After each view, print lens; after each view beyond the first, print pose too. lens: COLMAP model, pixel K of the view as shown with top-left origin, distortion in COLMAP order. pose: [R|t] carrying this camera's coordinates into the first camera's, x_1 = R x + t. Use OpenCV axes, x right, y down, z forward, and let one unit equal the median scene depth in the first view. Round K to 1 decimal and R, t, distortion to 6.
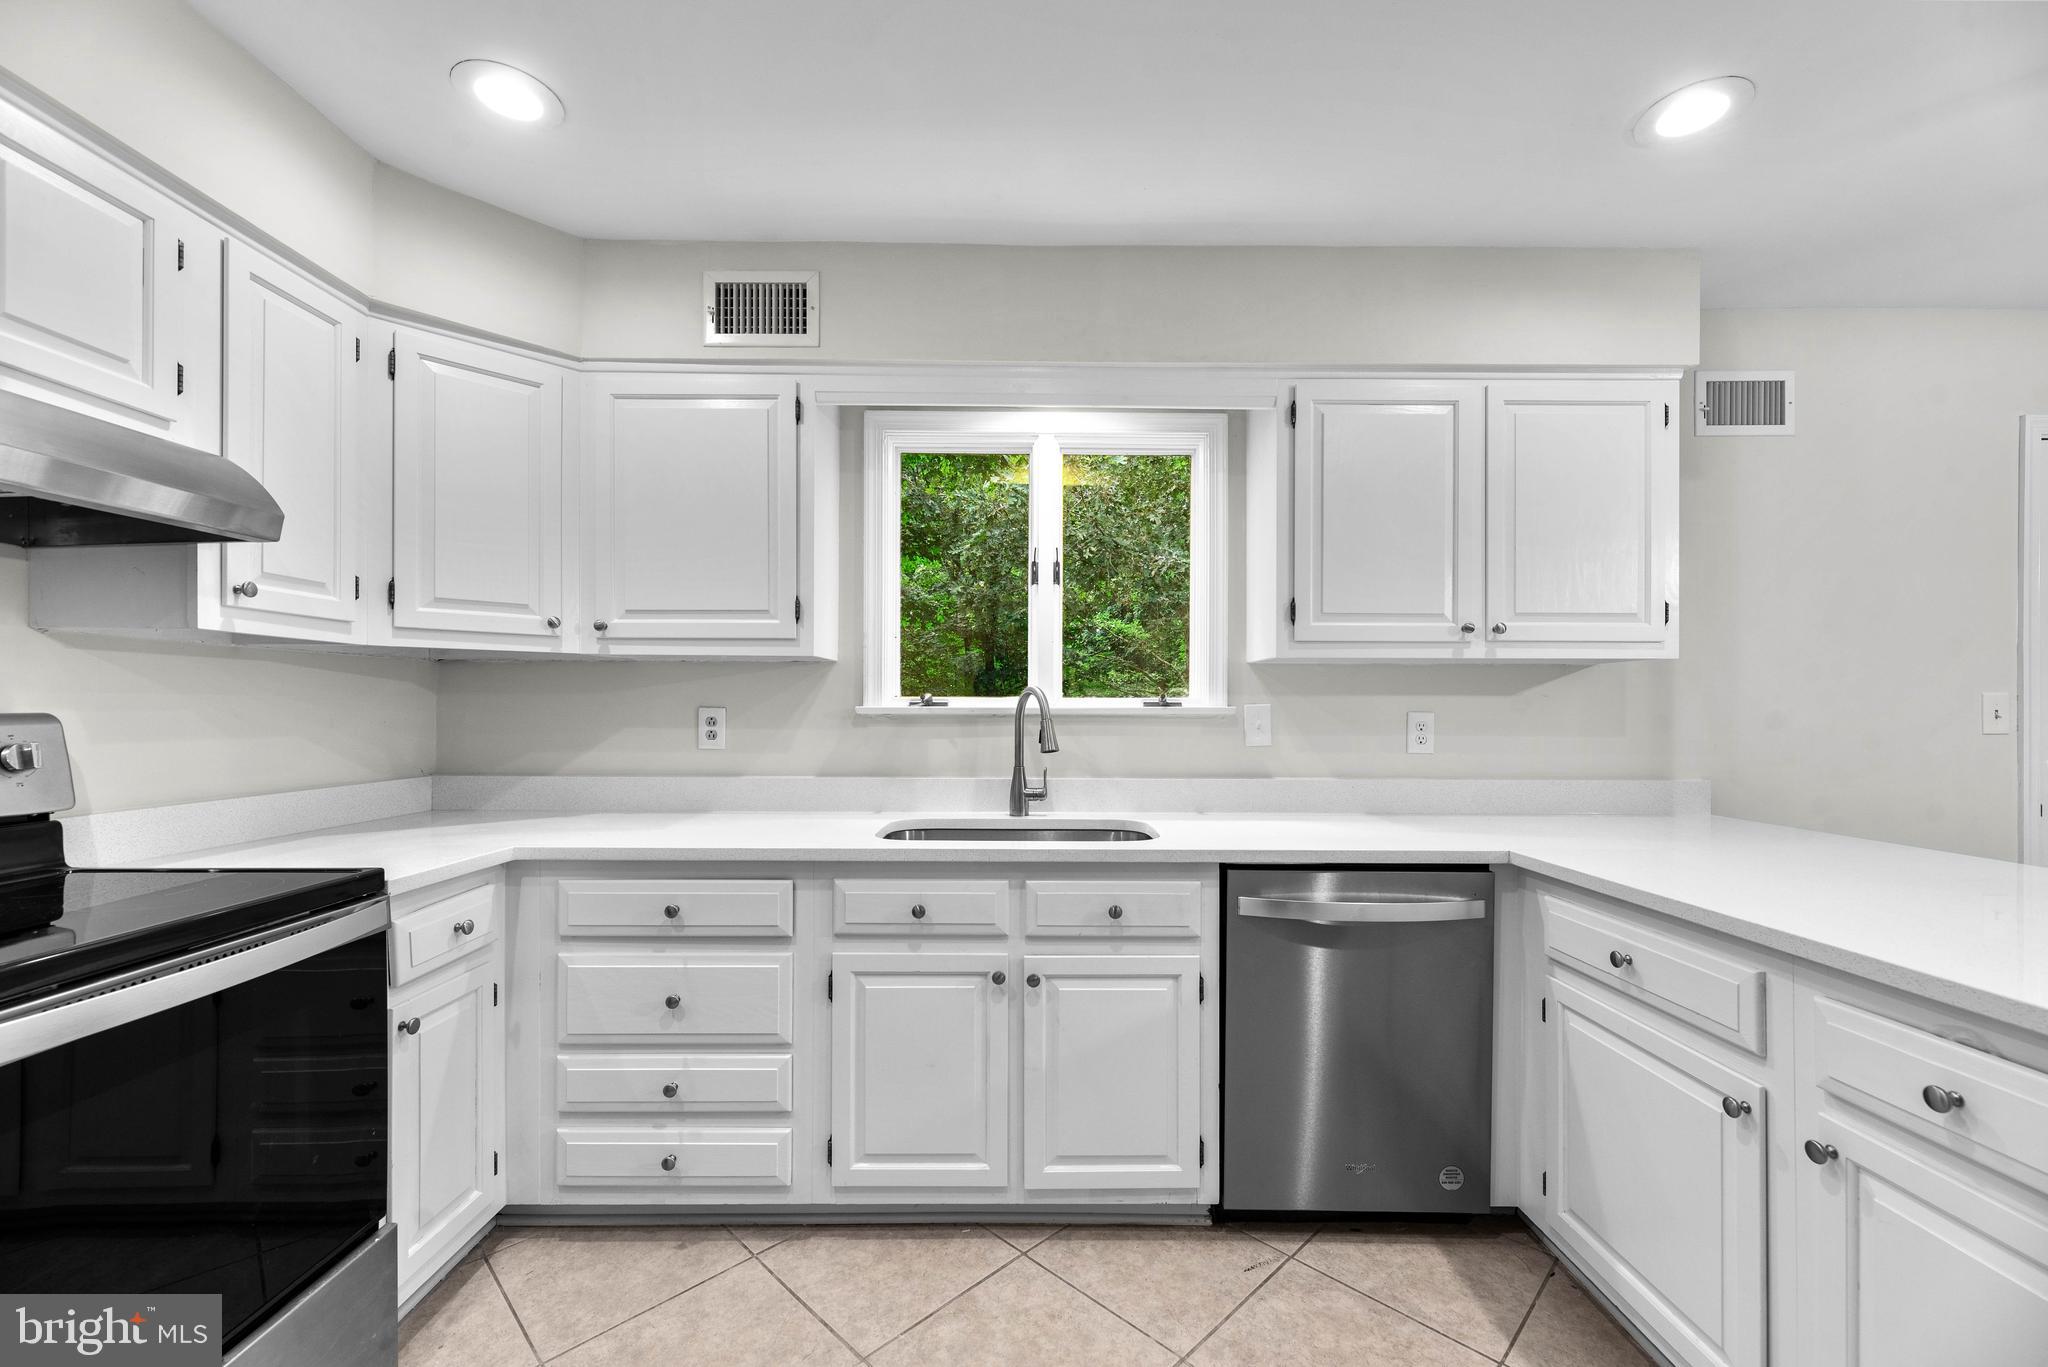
lens RADIAL K [[833.7, 0, 1030.7], [0, 833.7, 702.9], [0, 0, 1]] dist [0.000243, 0.000227]
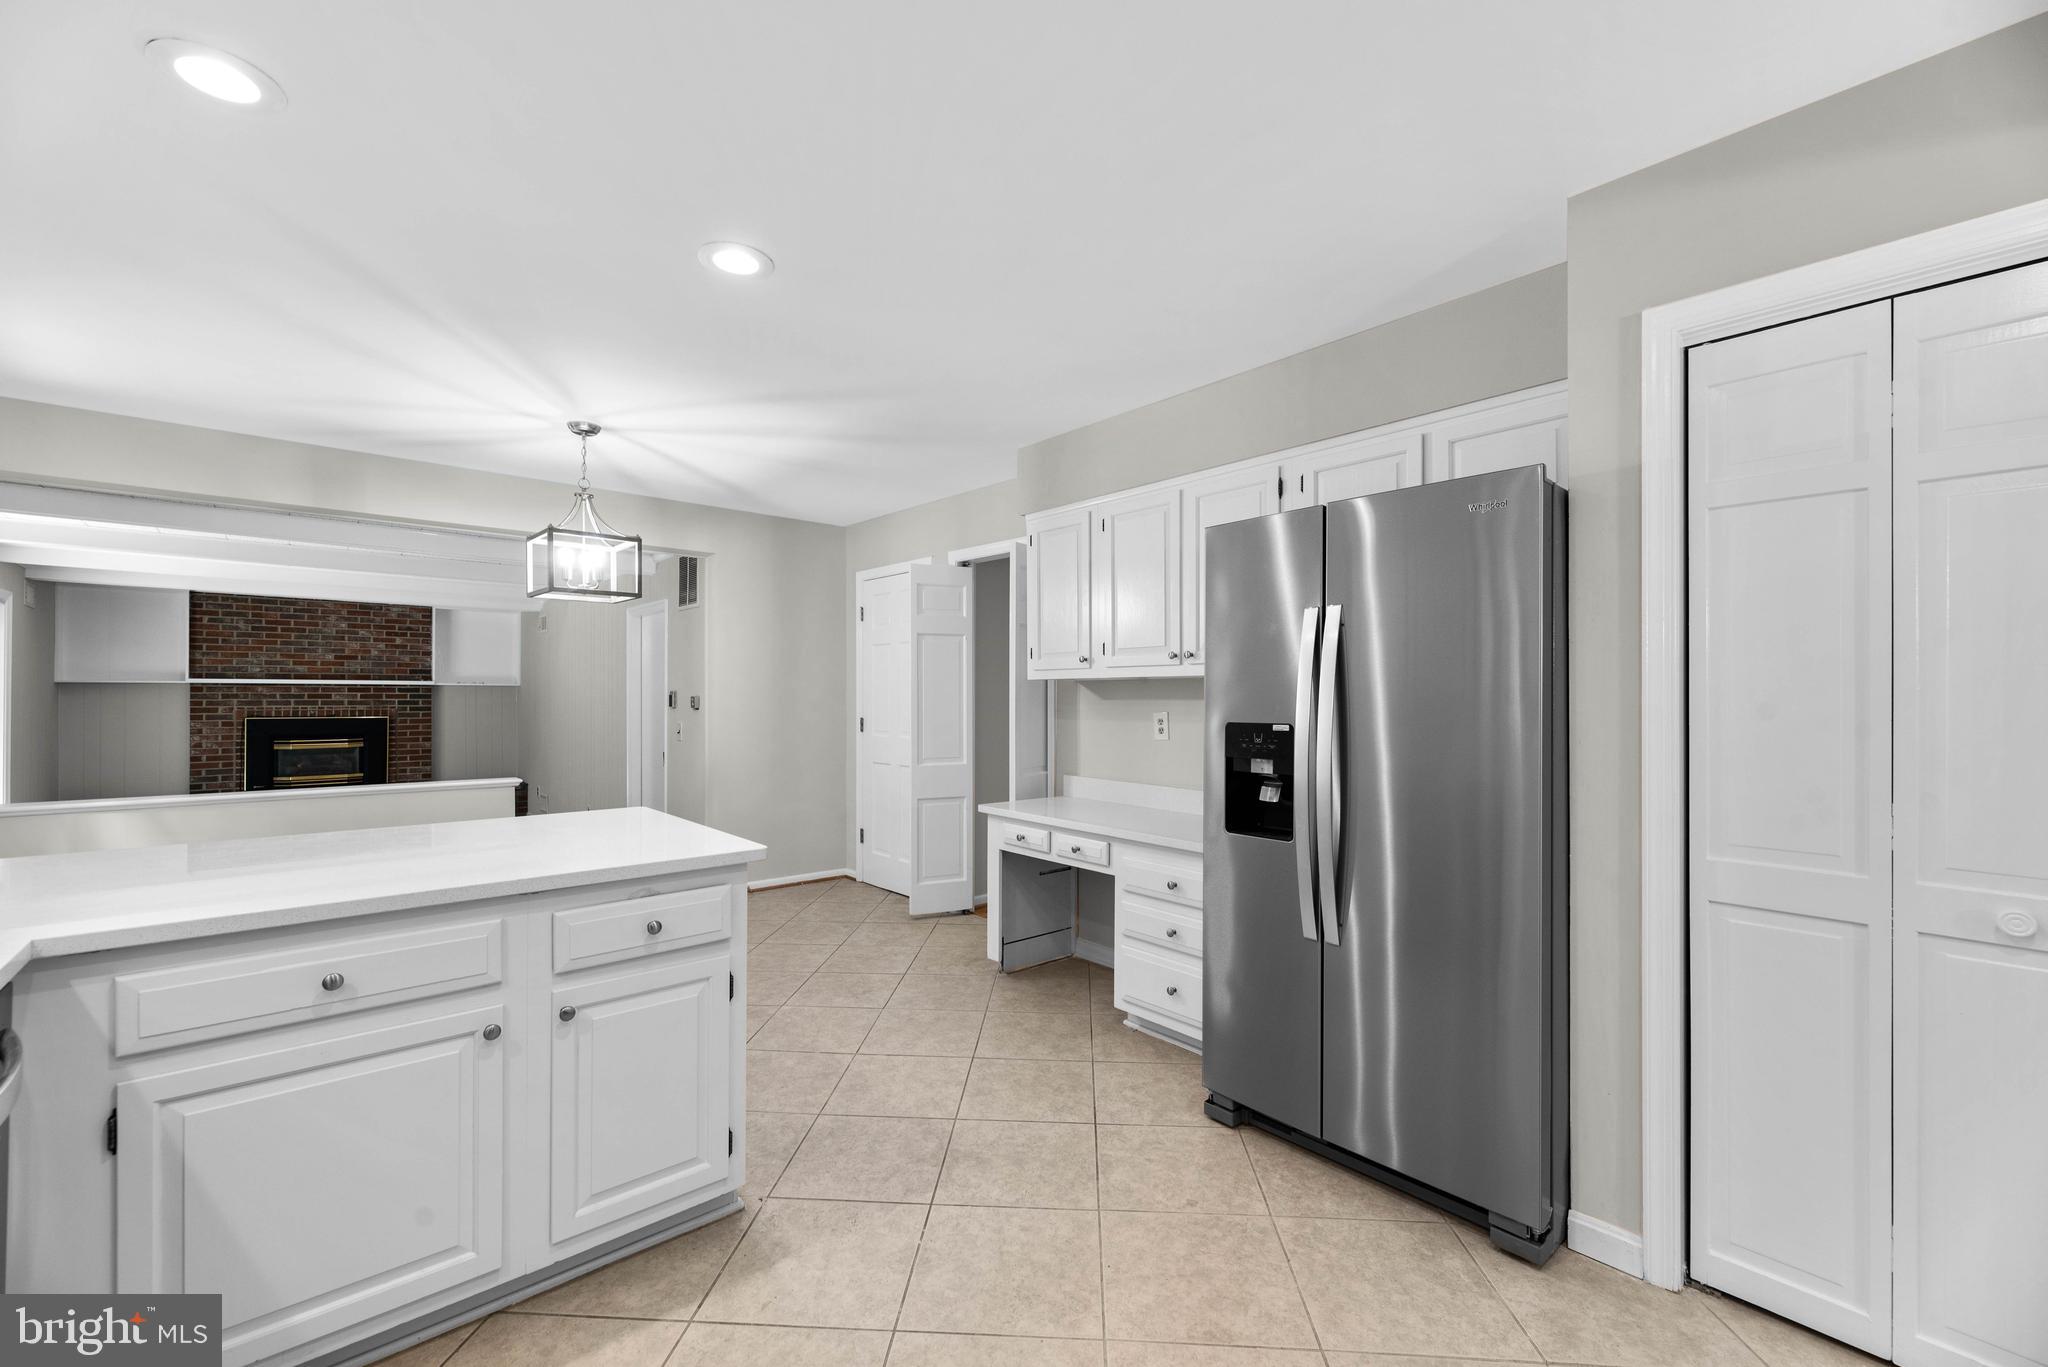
lens RADIAL K [[825.7, 0, 1024.2], [0, 825.7, 696.0], [0, 0, 1]] dist [0.001369, 0.000206]
pose [[-0.654254, -0.005201, 0.756257, -0.433649], [-0.009195, 0.999957, -0.001078, -0.023444], [-0.756219, -0.007660, -0.654274, 0.821590]]
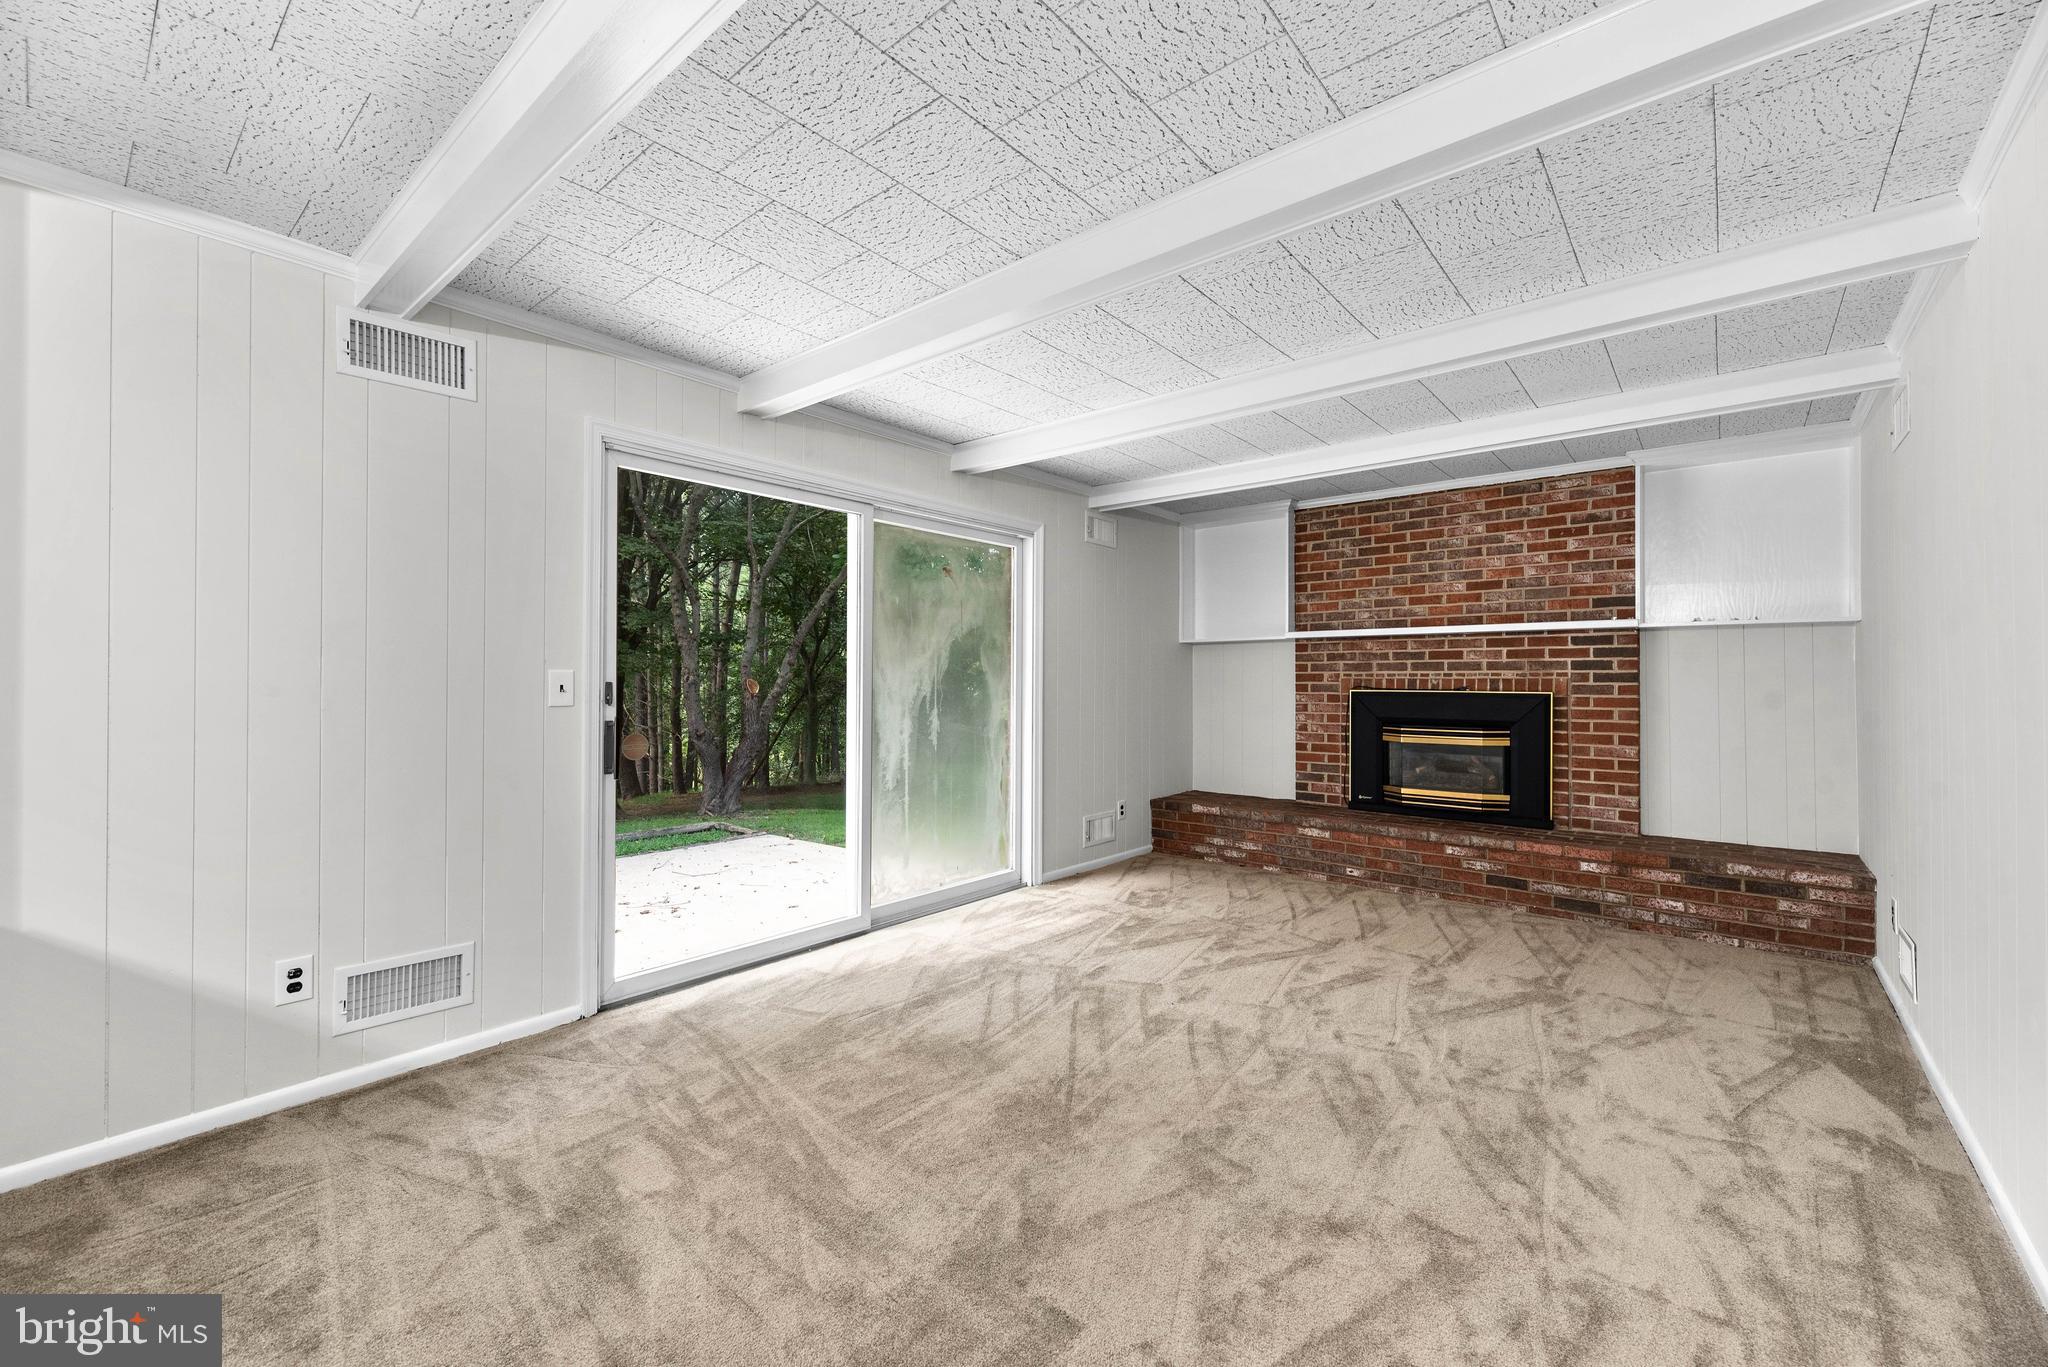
lens RADIAL K [[832.9, 0, 1032.1], [0, 832.9, 668.3], [0, 0, 1]] dist [-0.000463, -0.000079]
pose [[0.647788, 0.010359, 0.761750, 2.686353], [-0.005294, 0.999945, -0.009096, 0.085324], [-0.761802, 0.001860, 0.647807, 0.040201]]
